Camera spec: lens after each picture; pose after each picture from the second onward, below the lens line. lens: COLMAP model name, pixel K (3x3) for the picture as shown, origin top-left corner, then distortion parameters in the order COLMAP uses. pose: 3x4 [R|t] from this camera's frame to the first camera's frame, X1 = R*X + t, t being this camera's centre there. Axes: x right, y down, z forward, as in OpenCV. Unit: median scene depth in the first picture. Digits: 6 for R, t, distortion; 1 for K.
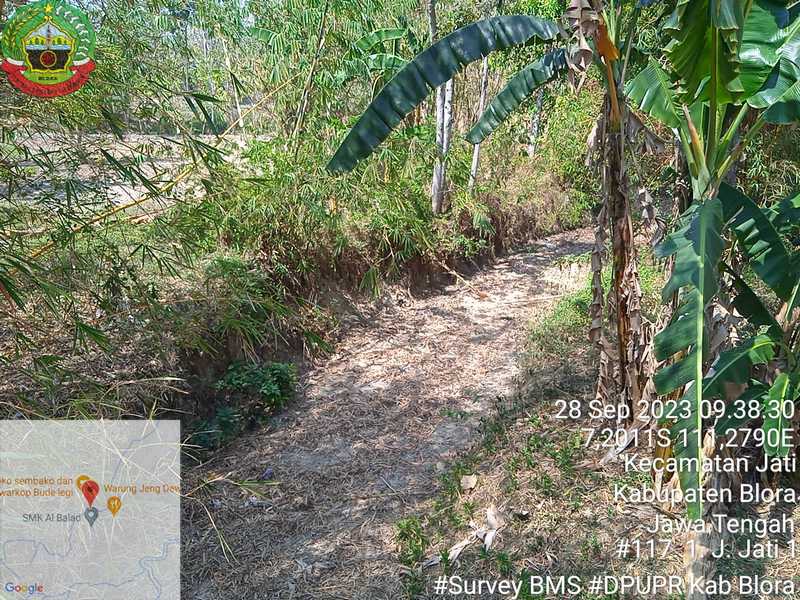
lens RADIAL K [[667.6, 0, 398.9], [0, 667.6, 299.3], [0, 0, 1]] dist [0.053459, -0.048226]
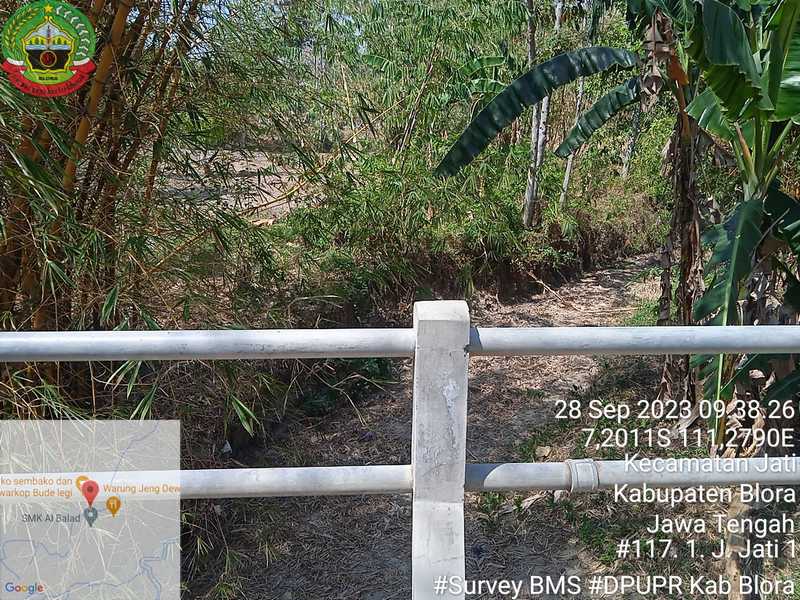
lens RADIAL K [[667.6, 0, 399.2], [0, 667.6, 301.3], [0, 0, 1]] dist [0.053459, -0.048226]
pose [[0.990302, 0.047485, -0.130566, -0.000431], [-0.051274, 0.998351, -0.025808, 0.040956], [0.129125, 0.032252, 0.991104, -0.114362]]
